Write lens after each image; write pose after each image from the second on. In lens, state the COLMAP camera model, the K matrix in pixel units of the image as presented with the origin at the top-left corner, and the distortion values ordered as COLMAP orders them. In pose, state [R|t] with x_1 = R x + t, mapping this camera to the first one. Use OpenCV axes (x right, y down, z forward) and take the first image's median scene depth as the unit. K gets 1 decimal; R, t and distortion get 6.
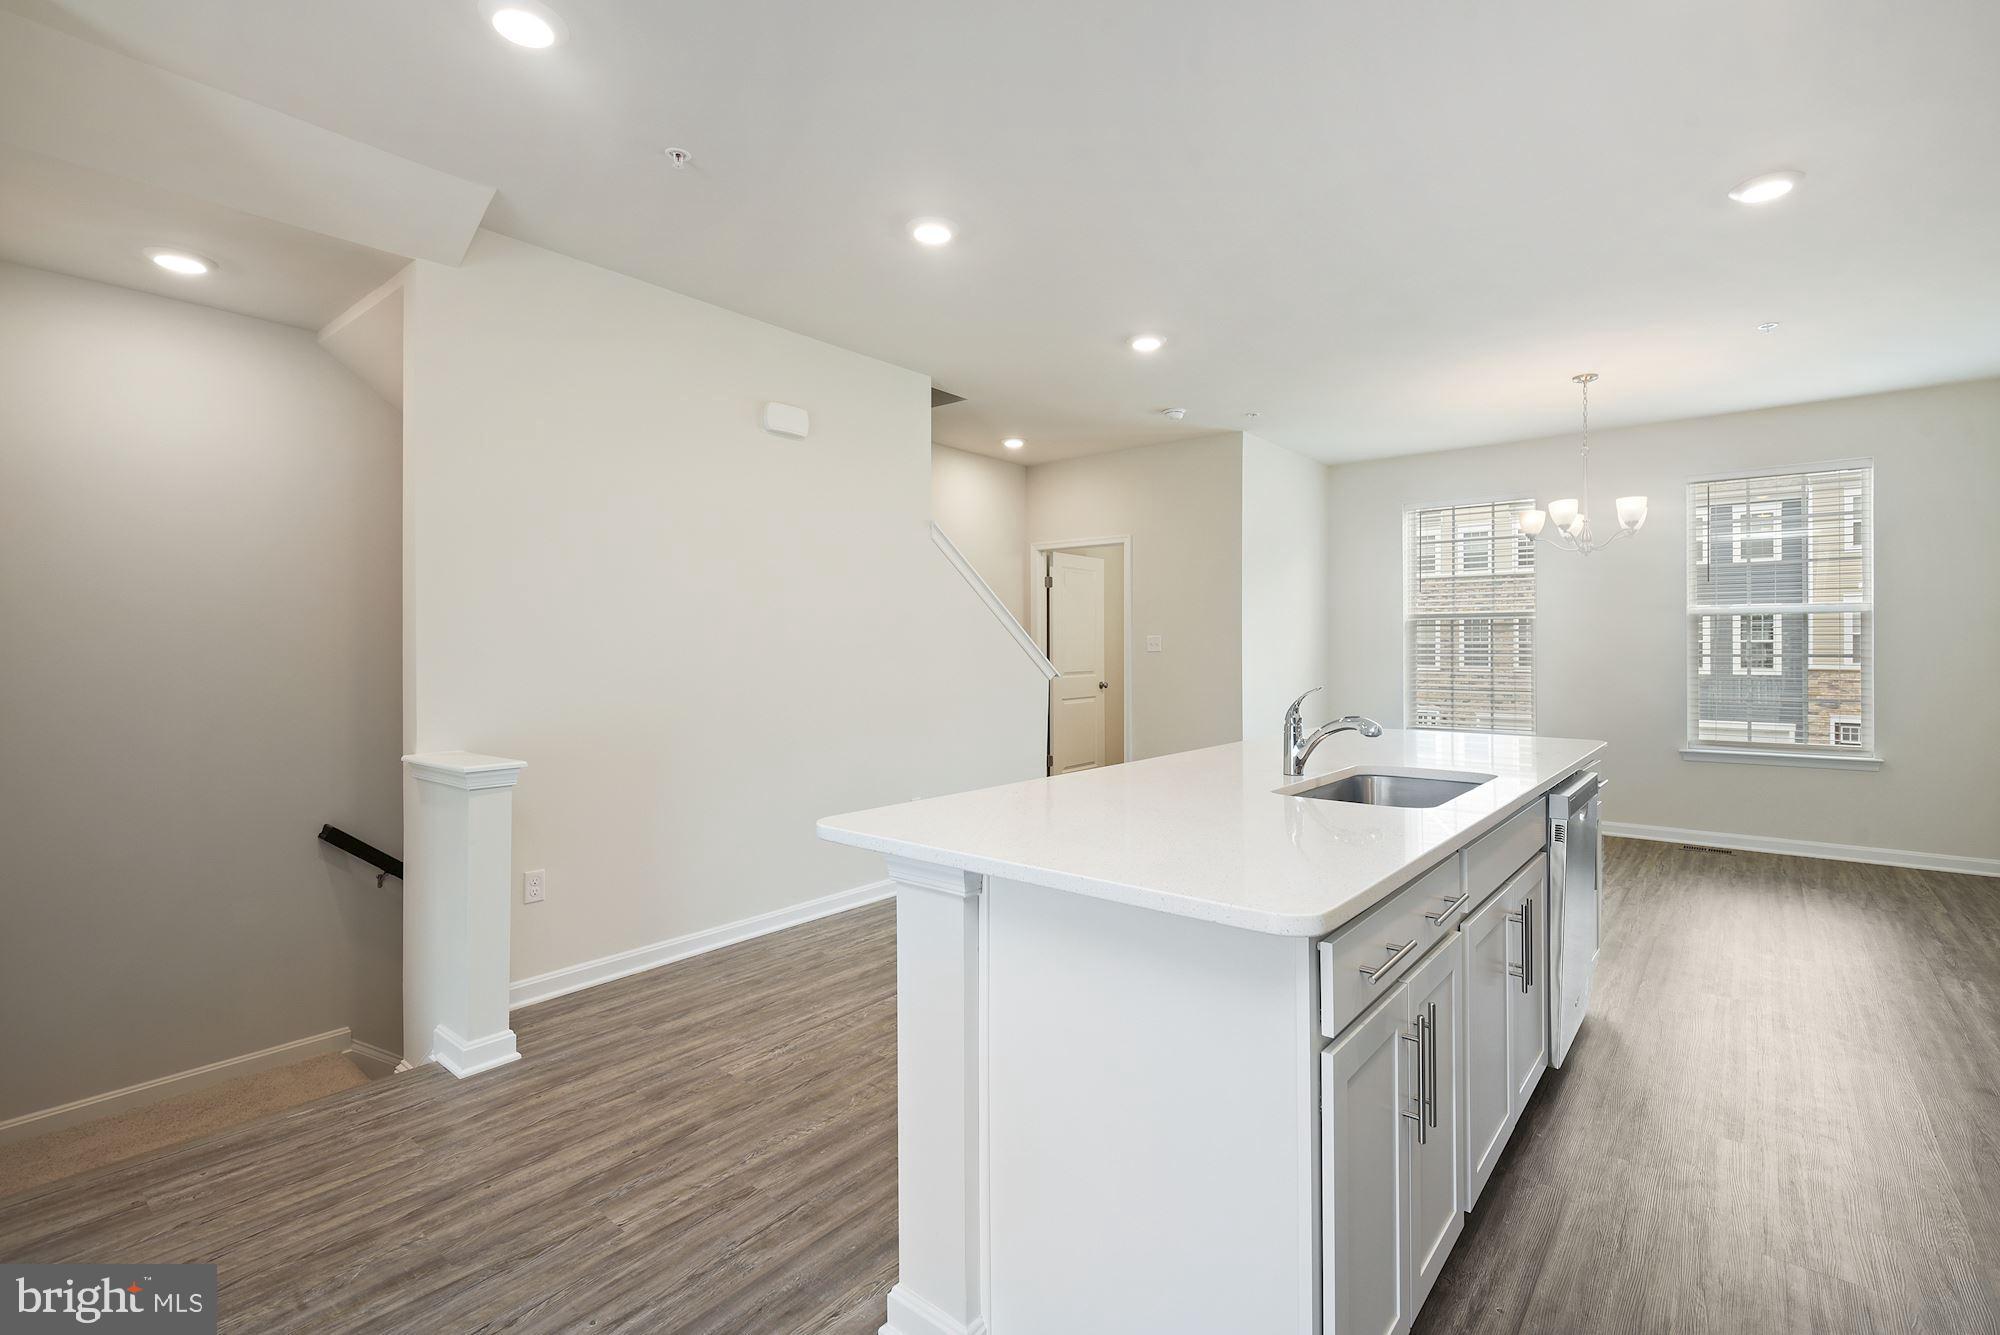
lens RADIAL K [[903.5, 0, 994.2], [0, 903.5, 639.3], [0, 0, 1]] dist [0.014210, -0.003424]
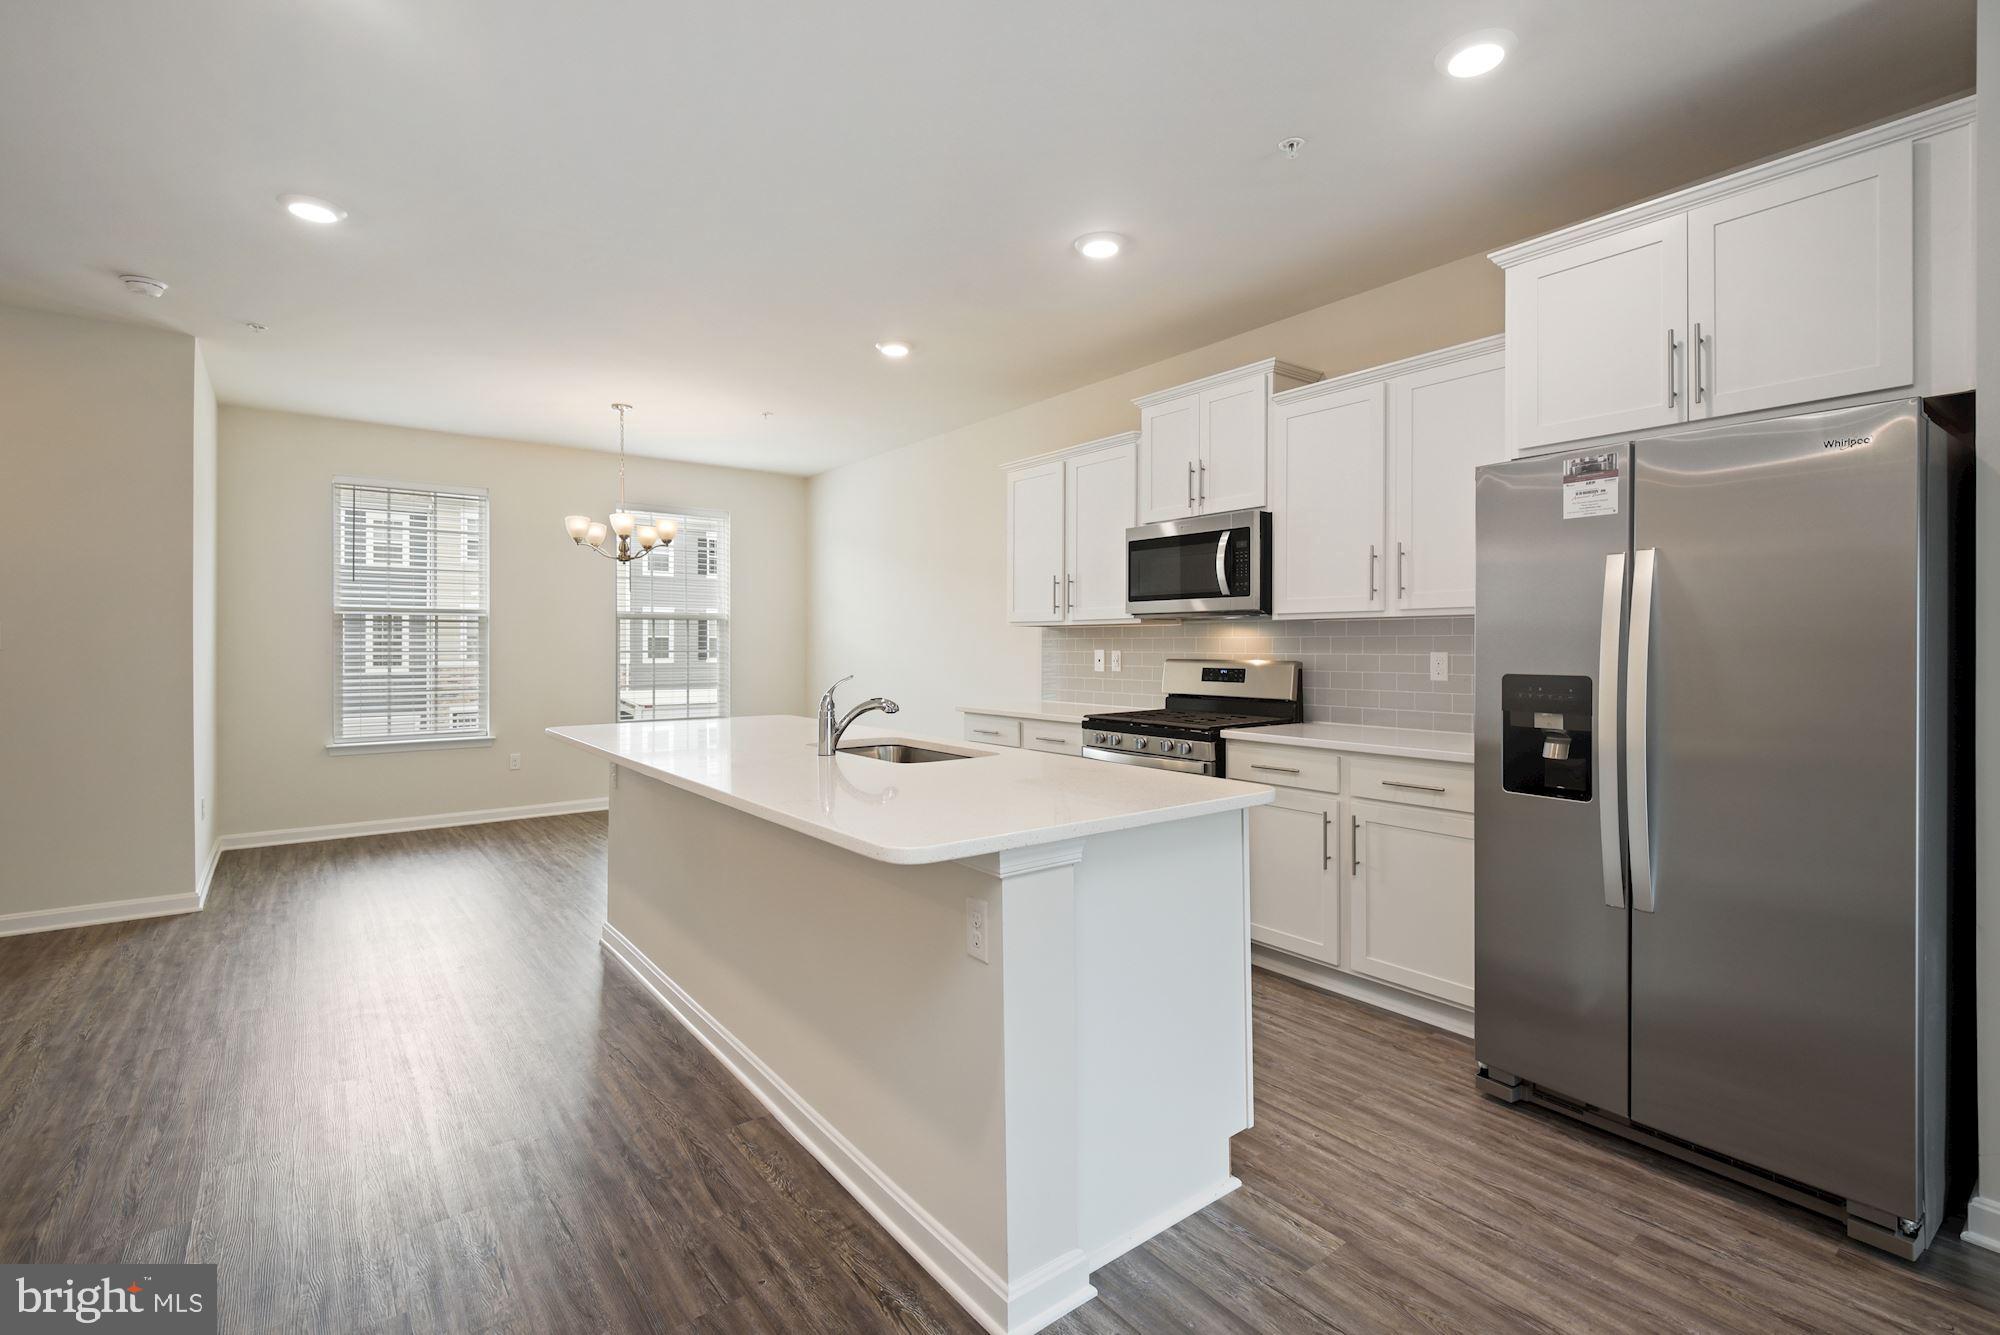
lens RADIAL K [[903.5, 0, 1000.5], [0, 903.5, 634.3], [0, 0, 1]] dist [0.014210, -0.003424]
pose [[0.220799, 0.012412, 0.975240, -0.436848], [-0.008179, 0.999907, -0.010874, 0.005945], [-0.975285, -0.005575, 0.220880, 0.351797]]
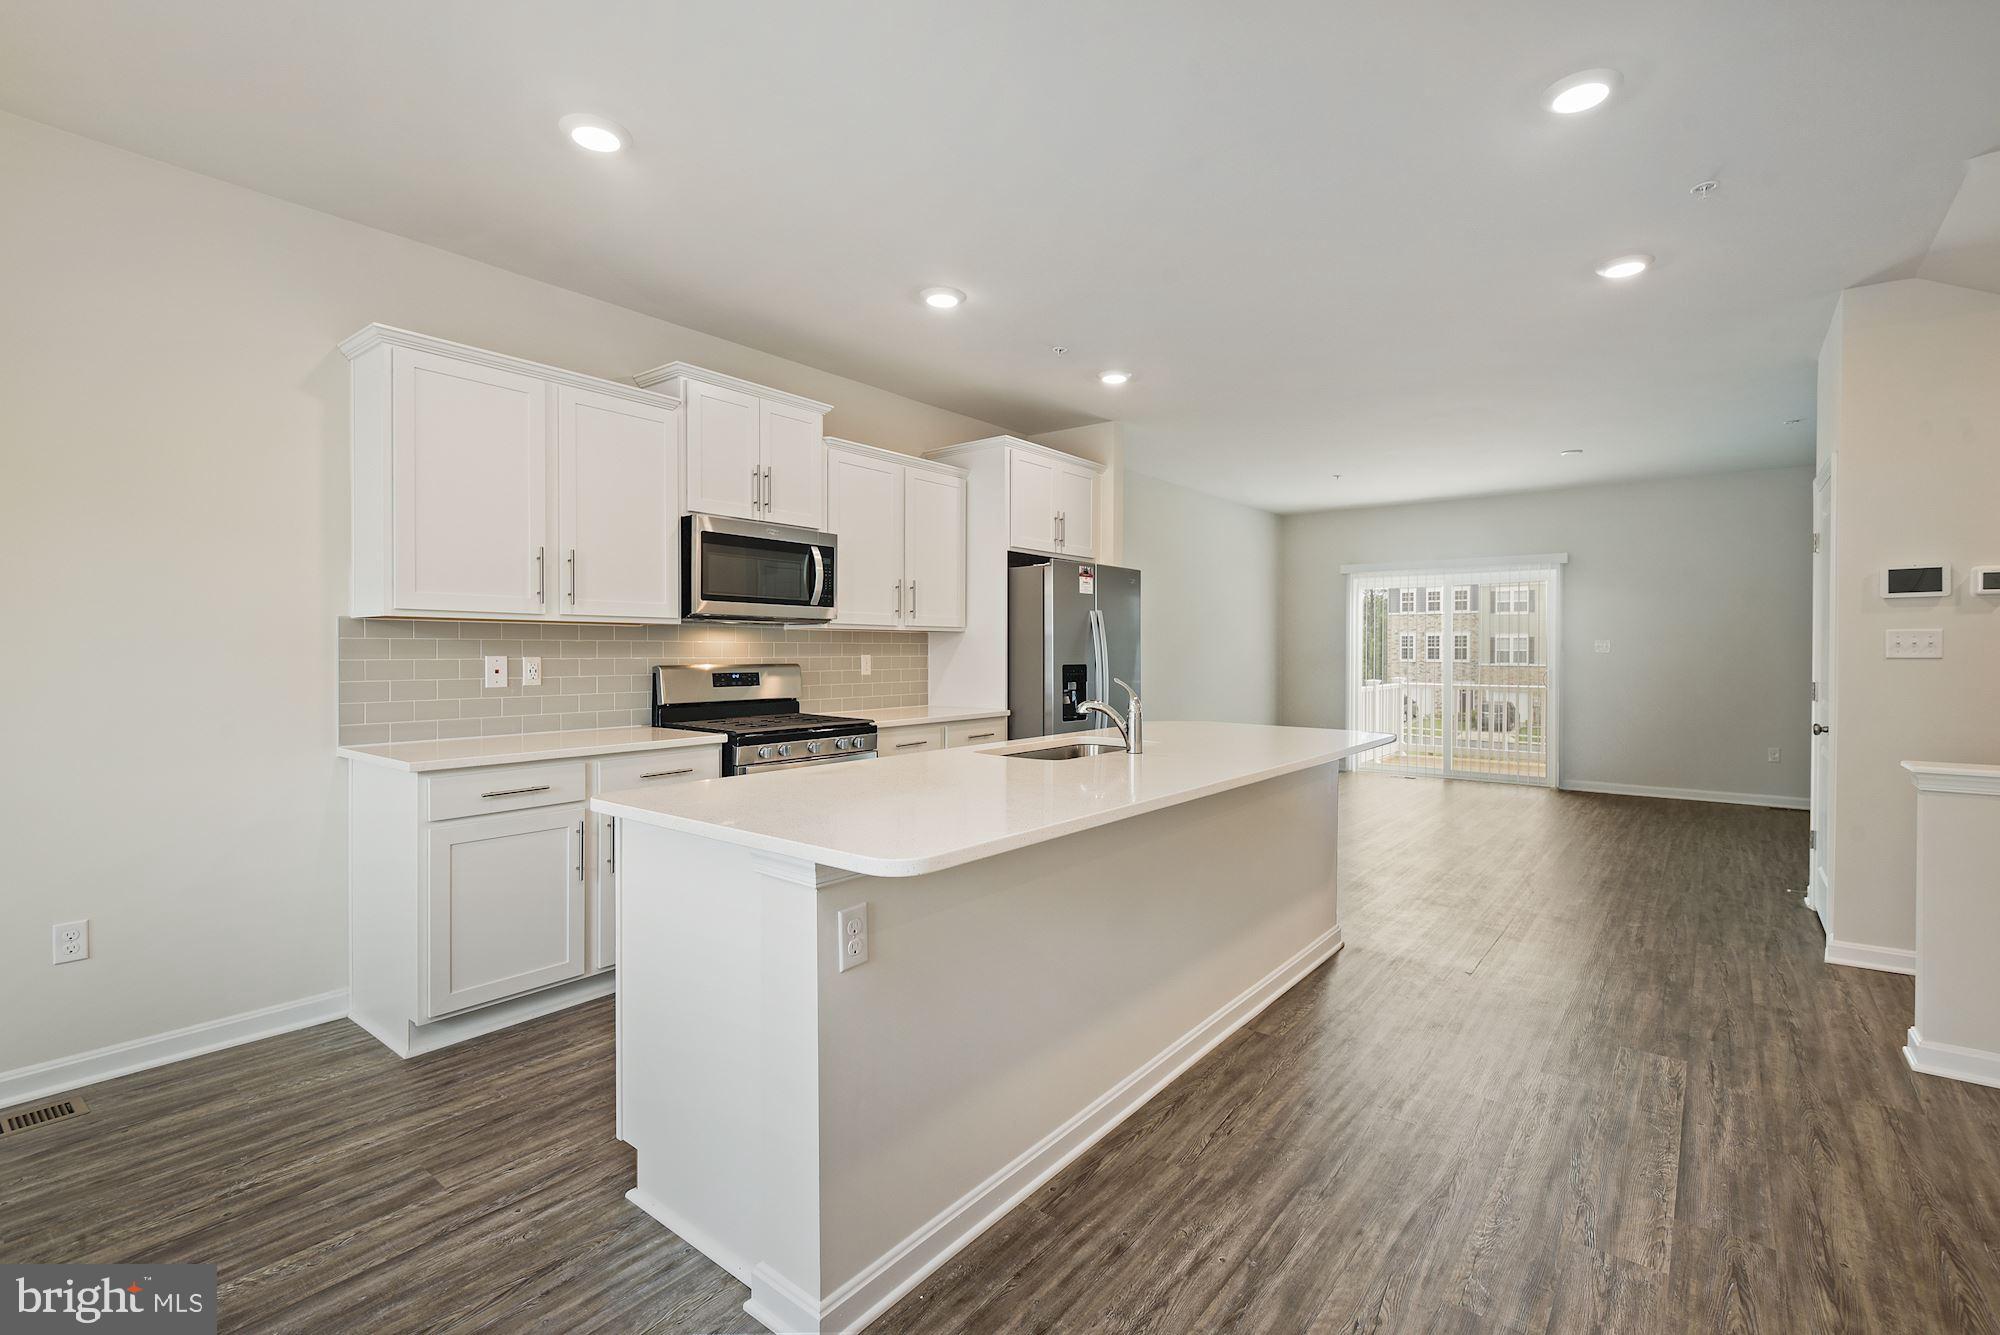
lens RADIAL K [[903.5, 0, 1009.1], [0, 903.5, 668.9], [0, 0, 1]] dist [0.014210, -0.003424]
pose [[-0.999558, -0.001103, -0.029692, 0.338984], [-0.001506, 0.999907, 0.013535, 0.012337], [0.029675, 0.013574, -0.999467, 1.376356]]
